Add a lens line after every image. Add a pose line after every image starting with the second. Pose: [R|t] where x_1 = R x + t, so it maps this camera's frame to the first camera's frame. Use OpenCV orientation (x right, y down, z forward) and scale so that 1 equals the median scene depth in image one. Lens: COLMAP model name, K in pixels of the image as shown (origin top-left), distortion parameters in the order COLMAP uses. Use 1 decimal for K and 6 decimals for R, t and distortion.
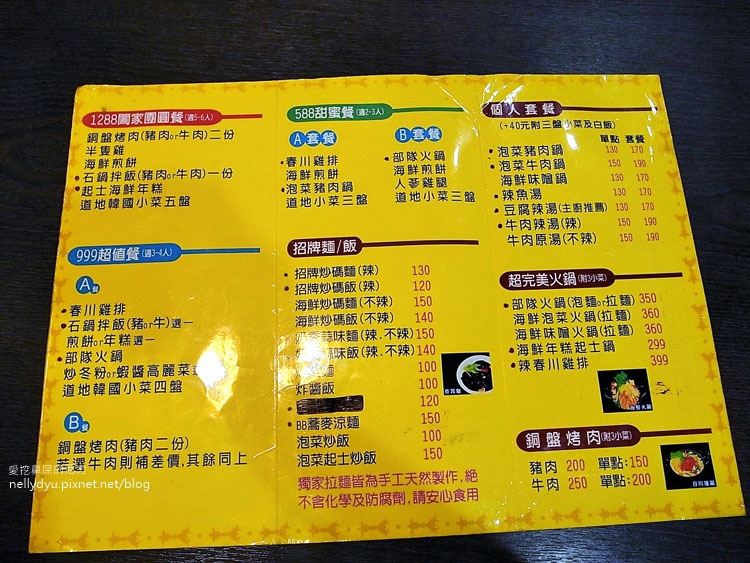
lens RADIAL K [[613.2, 0, 373.6], [0, 613.2, 278.4], [0, 0, 1]] dist [-0.060821, 0.050619]
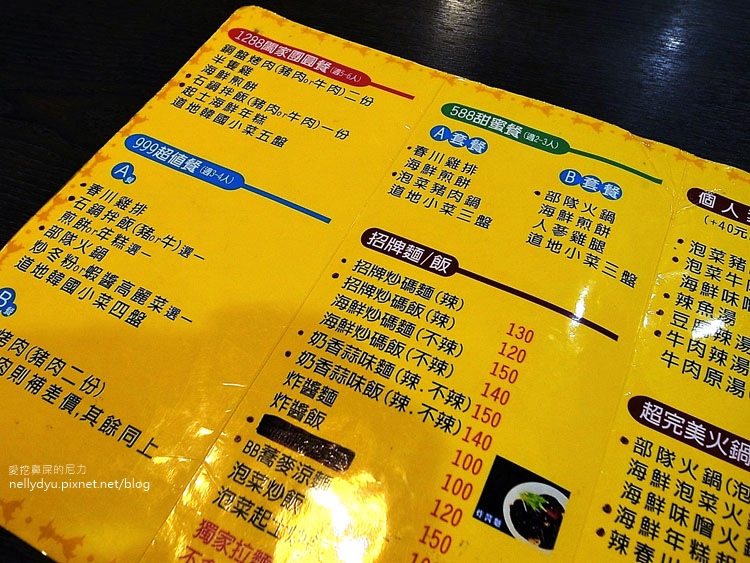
lens RADIAL K [[613.2, 0, 373.3], [0, 613.2, 284.5], [0, 0, 1]] dist [-0.060821, 0.050619]
pose [[0.875982, 0.399466, -0.270338, 0.095227], [-0.462812, 0.853968, -0.237789, 0.174486], [0.135872, 0.333414, 0.932938, 0.332106]]
